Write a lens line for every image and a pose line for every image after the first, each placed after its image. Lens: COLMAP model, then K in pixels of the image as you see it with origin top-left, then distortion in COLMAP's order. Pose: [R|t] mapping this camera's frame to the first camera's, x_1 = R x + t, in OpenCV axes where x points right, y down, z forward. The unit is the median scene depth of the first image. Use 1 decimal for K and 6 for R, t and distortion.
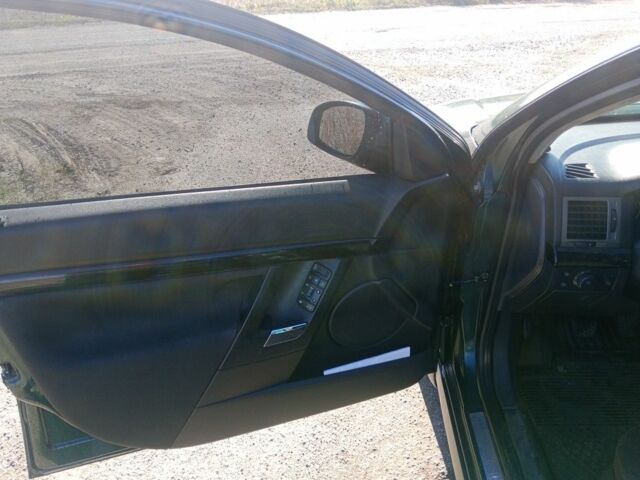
lens RADIAL K [[520.8, 0, 320.0], [0, 520.8, 240.0], [0, 0, 1]] dist [0.055957, -0.120796]
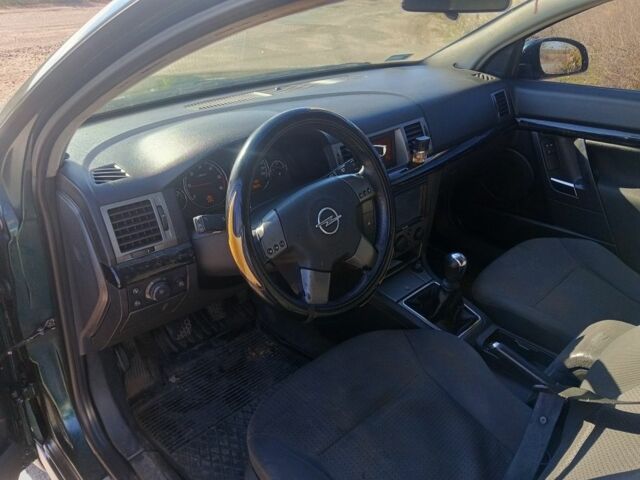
lens RADIAL K [[520.8, 0, 320.0], [0, 520.8, 240.0], [0, 0, 1]] dist [0.055957, -0.120796]
pose [[0.687910, -0.295404, 0.662961, 0.127306], [0.305020, 0.946512, 0.105251, -0.012783], [-0.658592, 0.129813, 0.741219, 0.142816]]
